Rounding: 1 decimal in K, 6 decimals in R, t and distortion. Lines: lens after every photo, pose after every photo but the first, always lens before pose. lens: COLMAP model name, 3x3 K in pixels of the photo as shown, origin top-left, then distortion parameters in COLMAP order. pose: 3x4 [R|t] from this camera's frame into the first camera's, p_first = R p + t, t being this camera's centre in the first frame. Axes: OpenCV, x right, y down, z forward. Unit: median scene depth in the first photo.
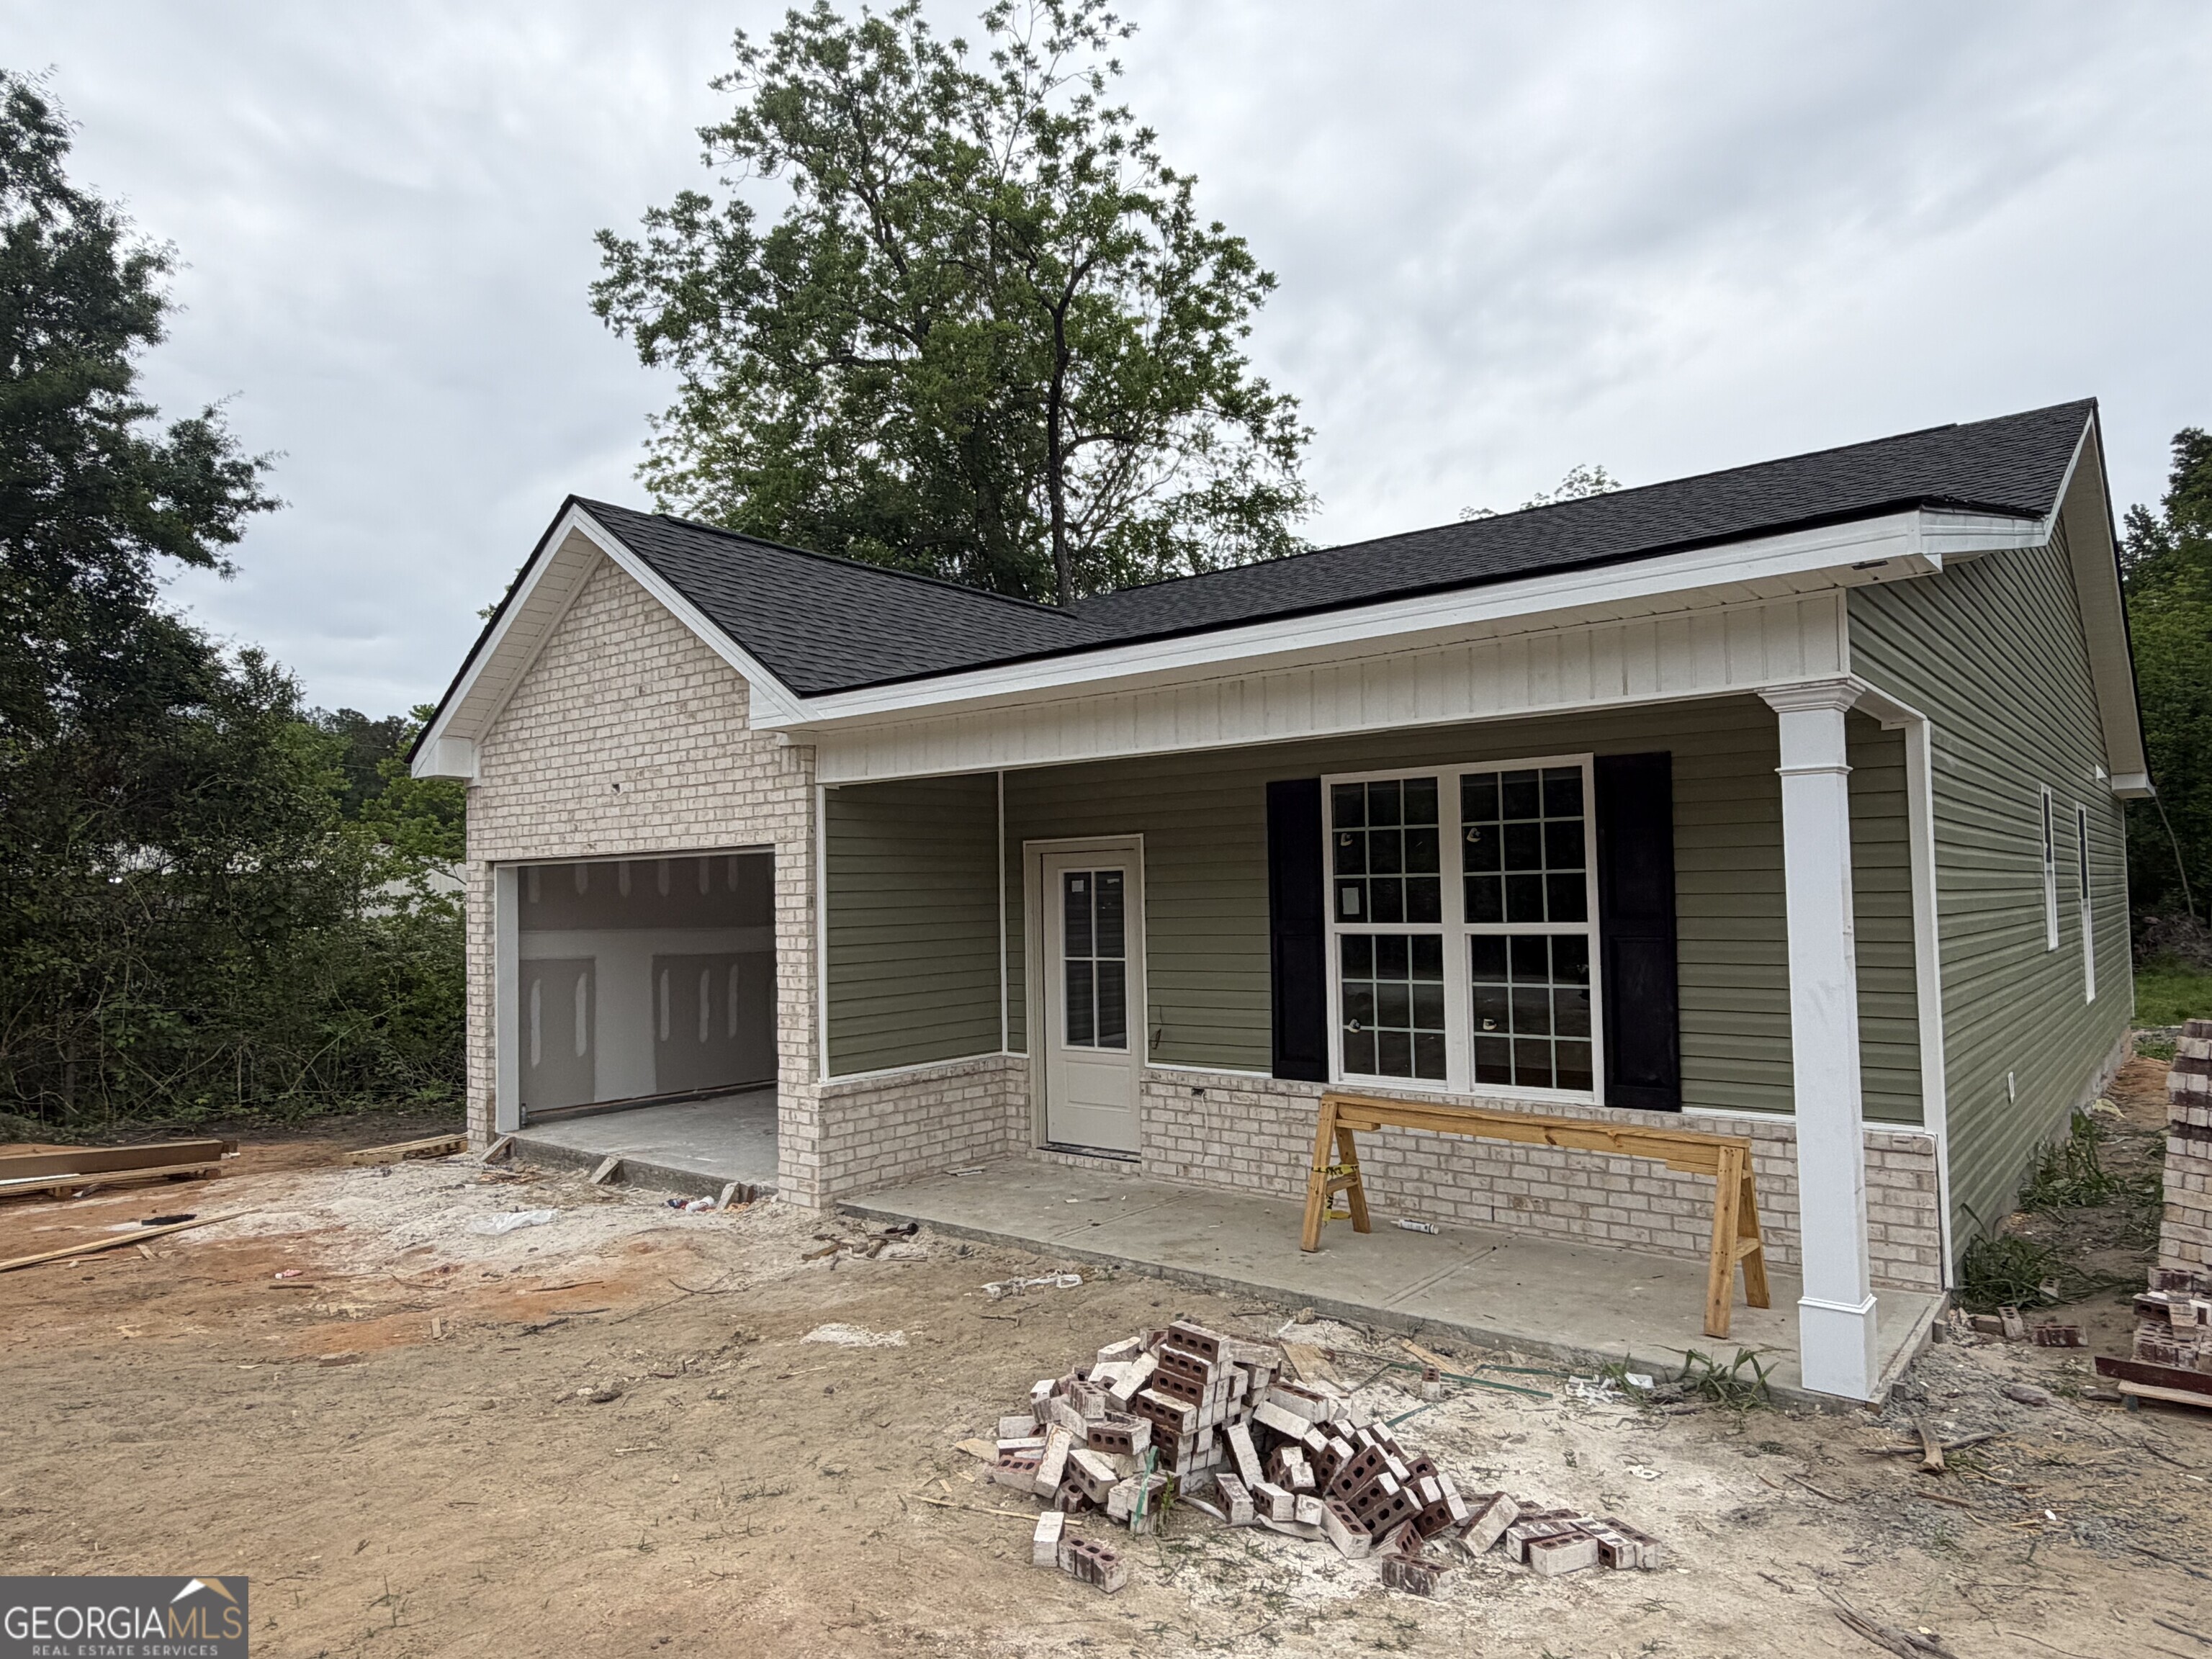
lens RADIAL K [[1370.5, 0, 1102.3], [0, 1370.5, 833.2], [0, 0, 1]] dist [0.007316, -0.005268]
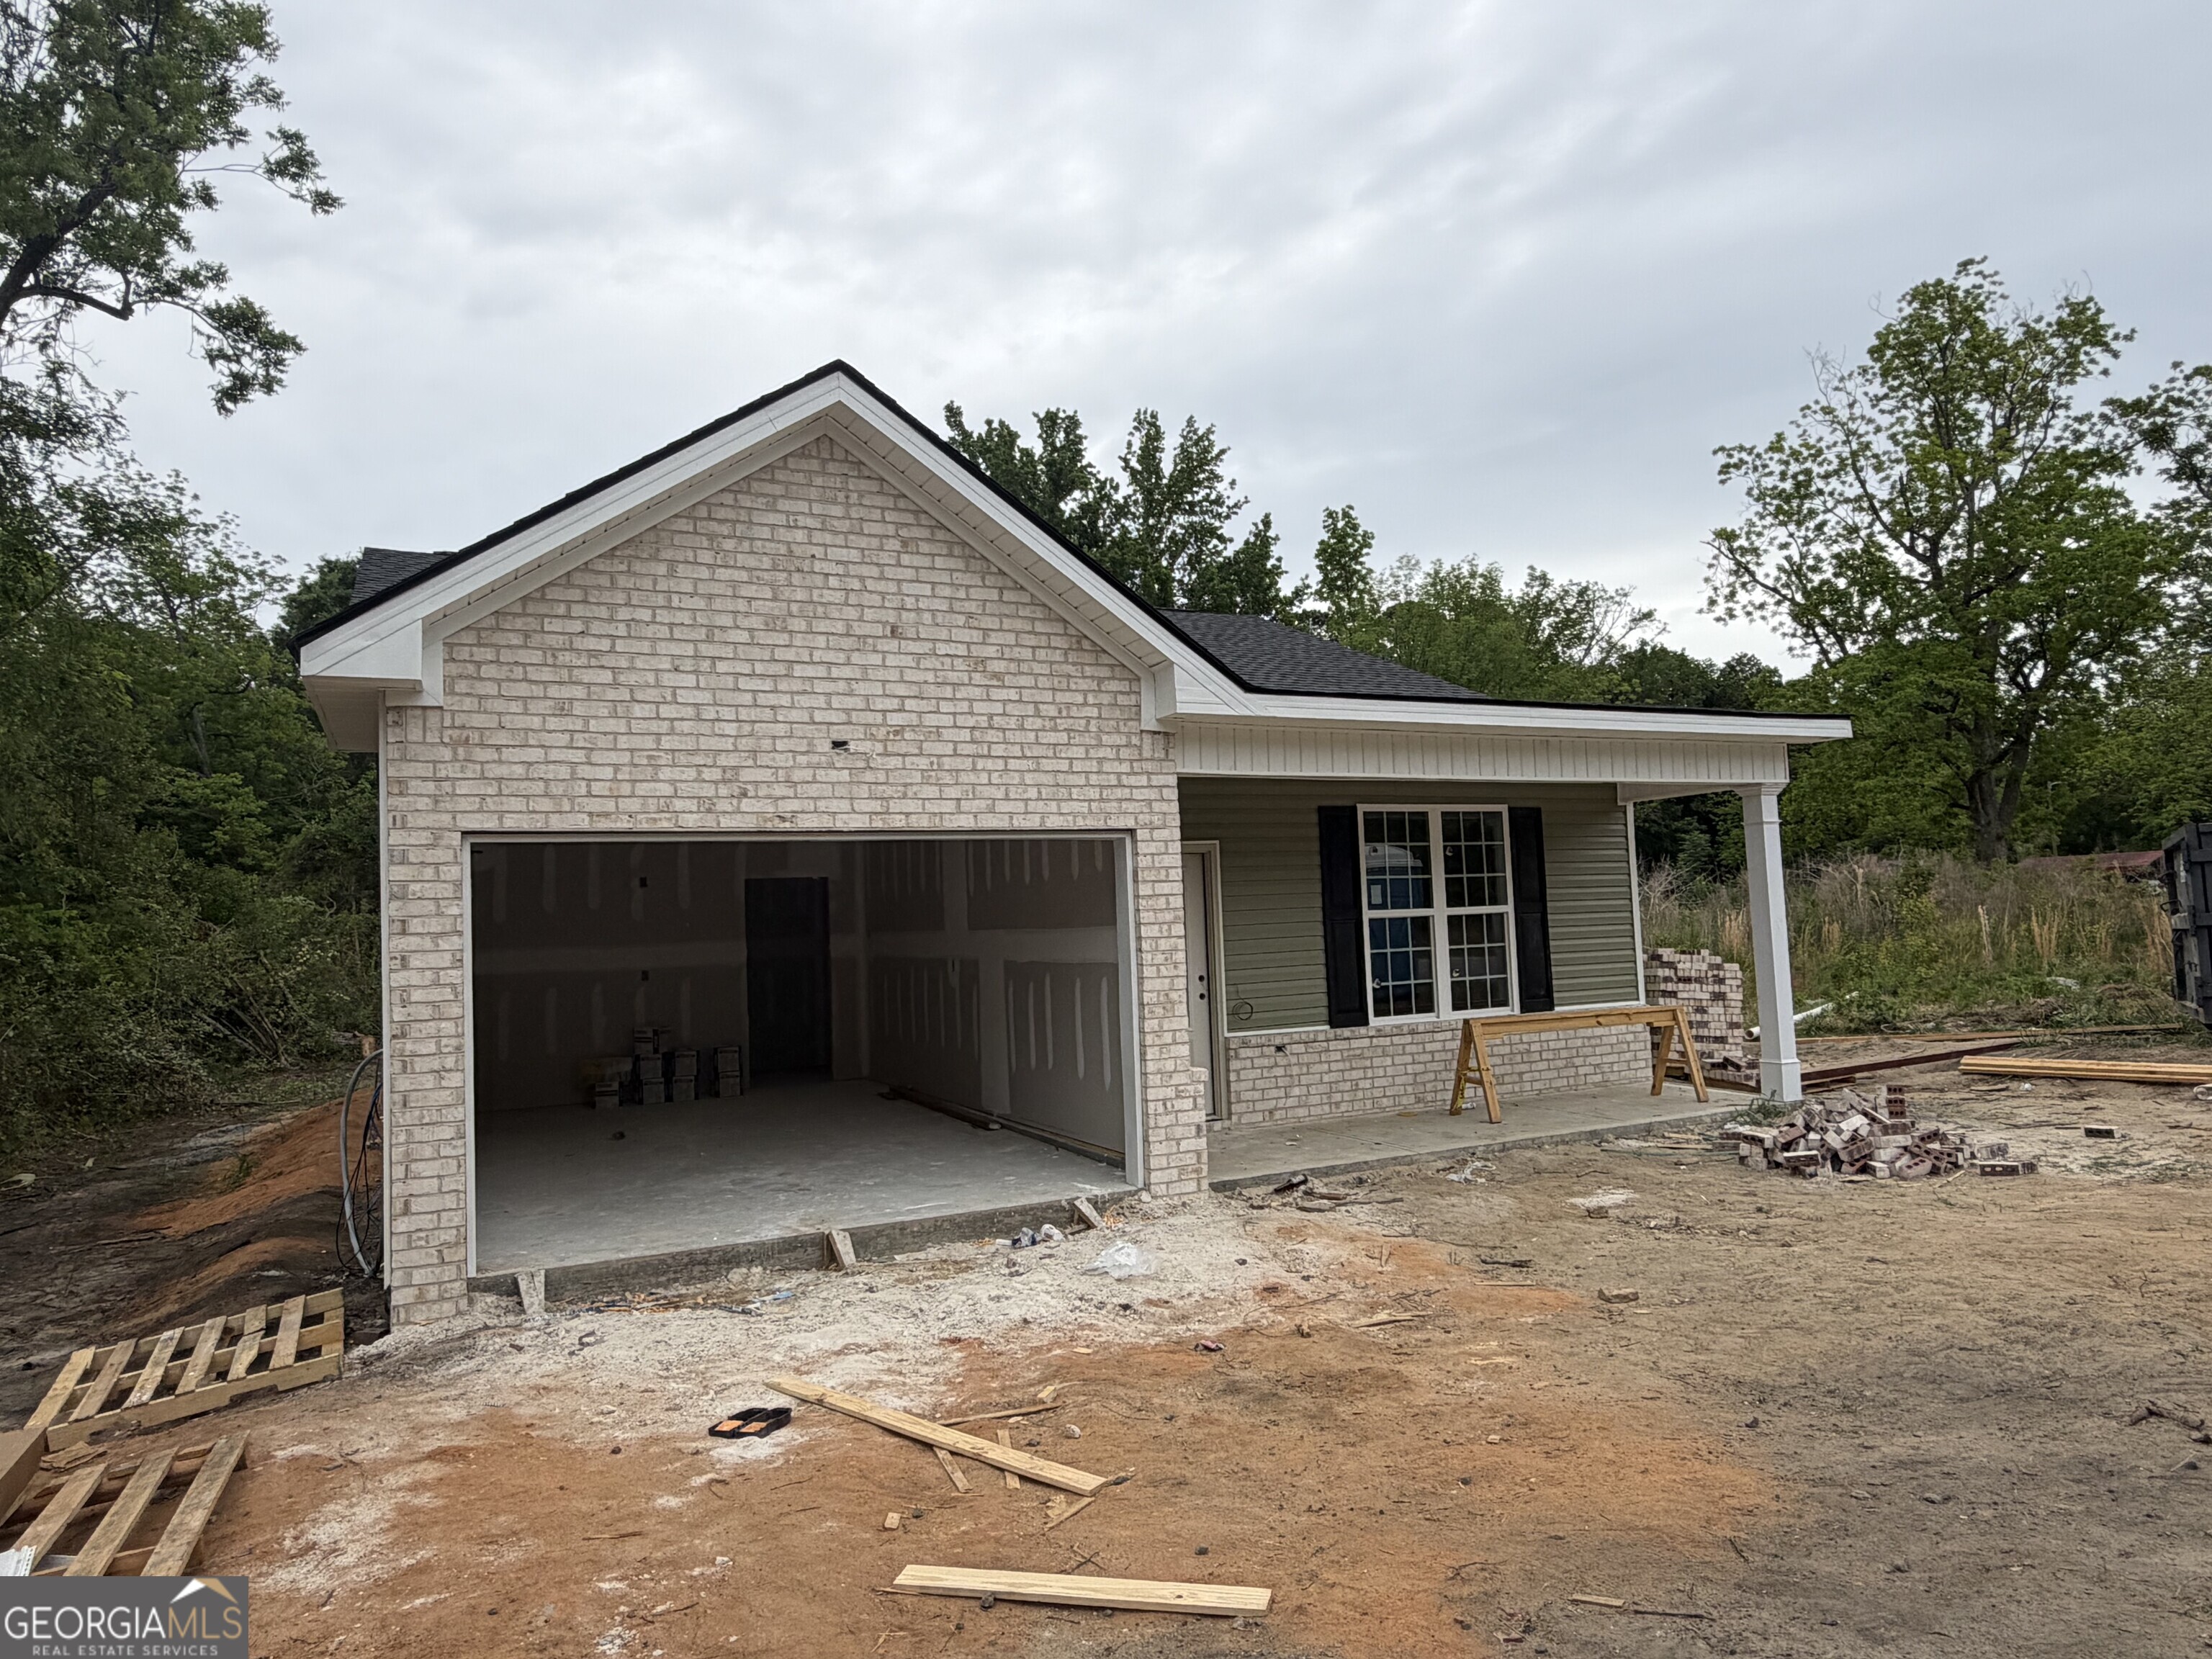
lens RADIAL K [[1370.5, 0, 1108.4], [0, 1370.5, 824.1], [0, 0, 1]] dist [0.007316, -0.005268]
pose [[0.410075, 0.066806, 0.909602, -1.207331], [-0.011815, 0.997619, -0.067944, 0.075259], [-0.911975, 0.017115, 0.409888, 0.663060]]
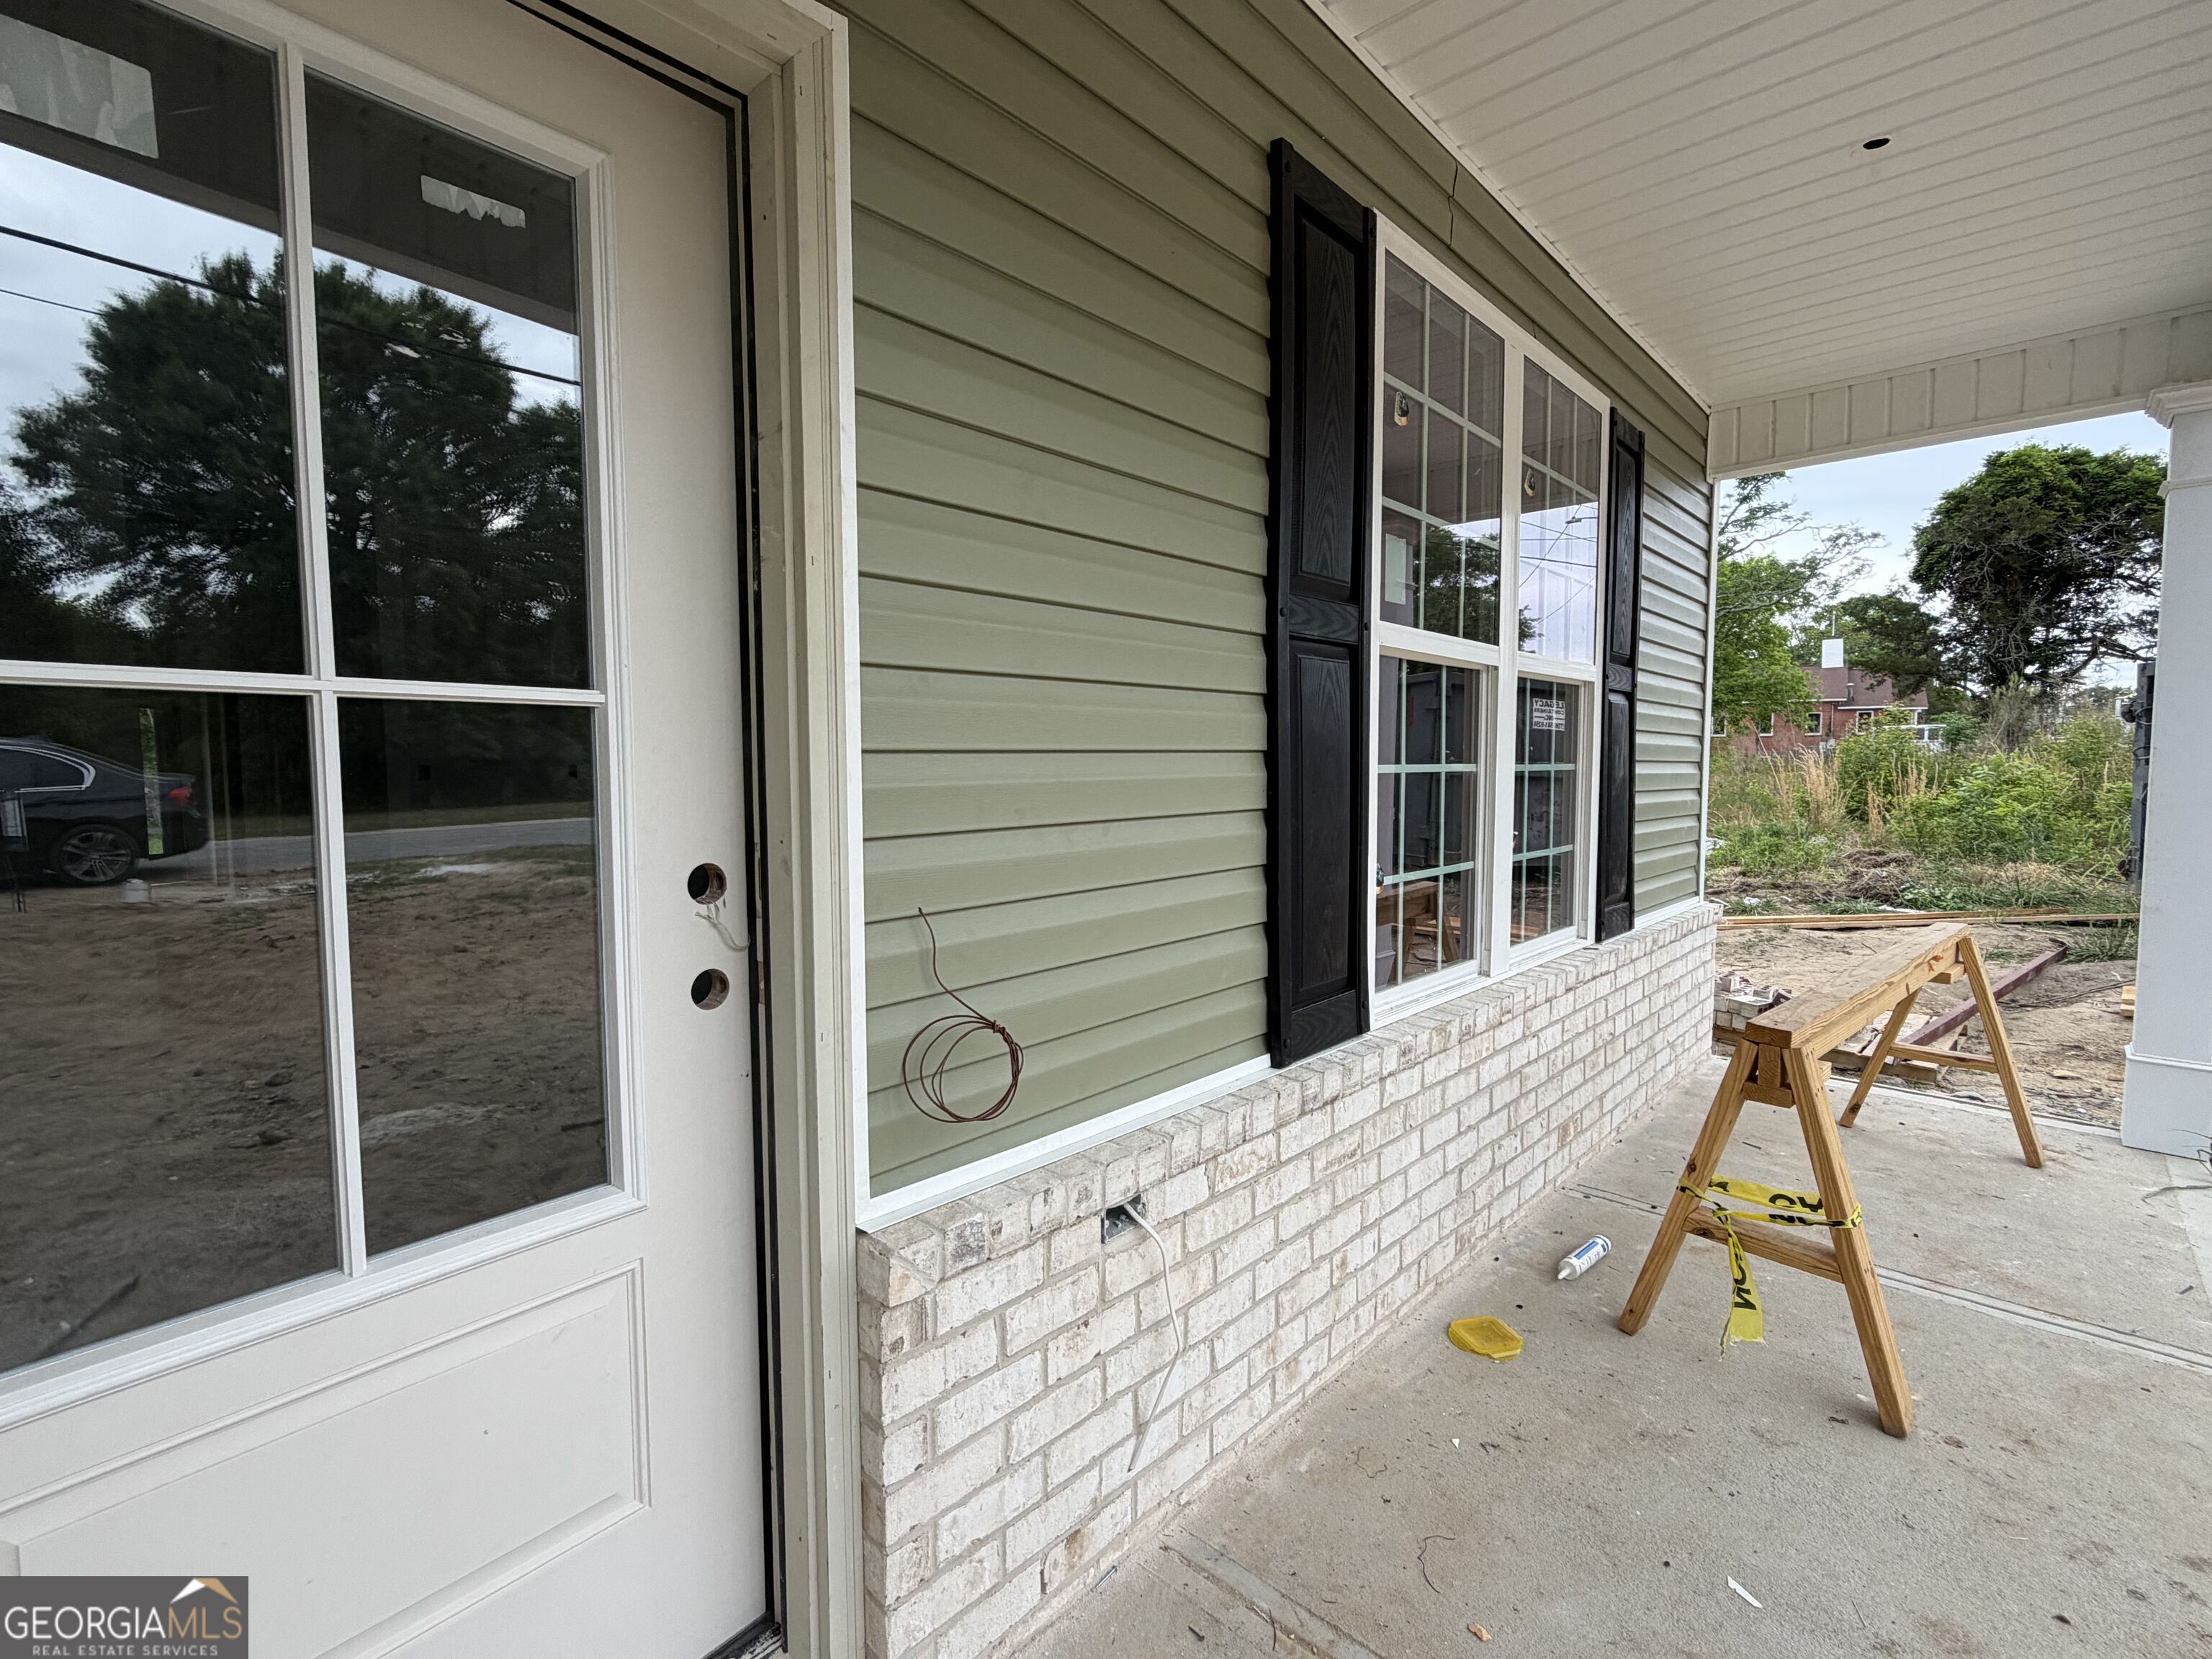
lens RADIAL K [[1021.6, 0, 1098.0], [0, 1021.6, 834.9], [0, 0, 1]] dist [-0.000051, 0.000802]
pose [[0.053647, -0.049897, 0.997313, -0.124386], [-0.047893, 0.997473, 0.052481, 0.113591], [-0.997411, -0.050580, 0.051122, 1.054862]]
